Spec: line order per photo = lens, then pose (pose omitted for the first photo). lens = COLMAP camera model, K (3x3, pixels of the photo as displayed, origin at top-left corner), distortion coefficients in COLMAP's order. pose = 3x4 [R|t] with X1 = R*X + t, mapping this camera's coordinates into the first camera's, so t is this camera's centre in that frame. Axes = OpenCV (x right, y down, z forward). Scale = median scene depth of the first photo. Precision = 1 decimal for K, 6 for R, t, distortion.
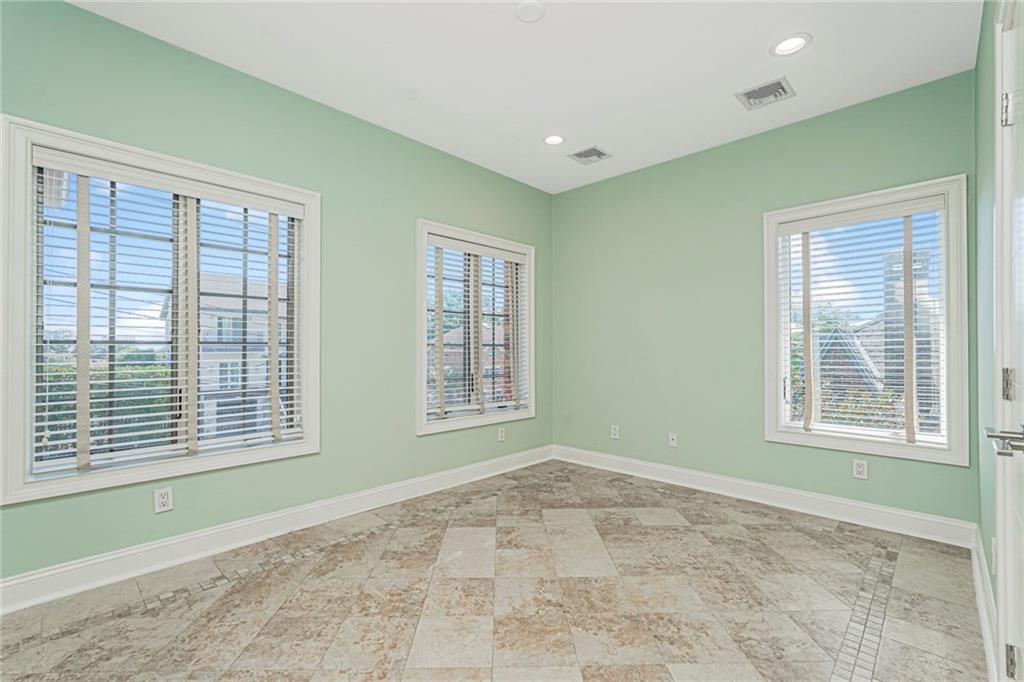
lens RADIAL K [[458.4, 0, 511.8], [0, 458.4, 345.2], [0, 0, 1]] dist [-0.016524, 0.006997]
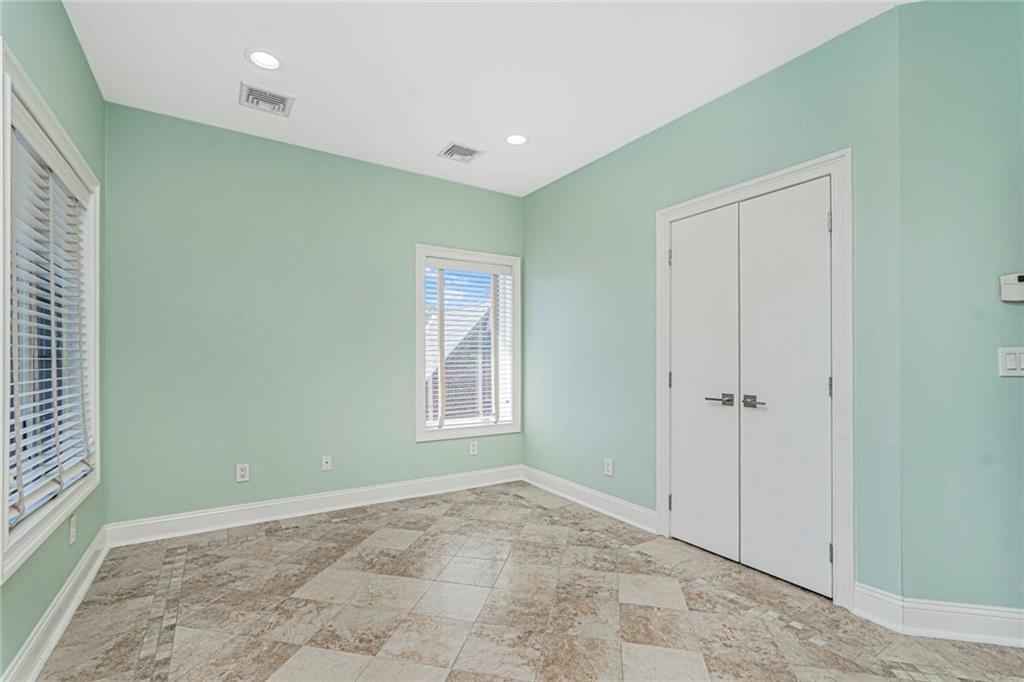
lens RADIAL K [[458.4, 0, 515.0], [0, 458.4, 351.6], [0, 0, 1]] dist [-0.016524, 0.006997]
pose [[0.219320, 0.019291, 0.975462, -0.538294], [-0.008517, 0.999804, -0.017857, 0.000894], [-0.975616, -0.004391, 0.219442, 0.527621]]
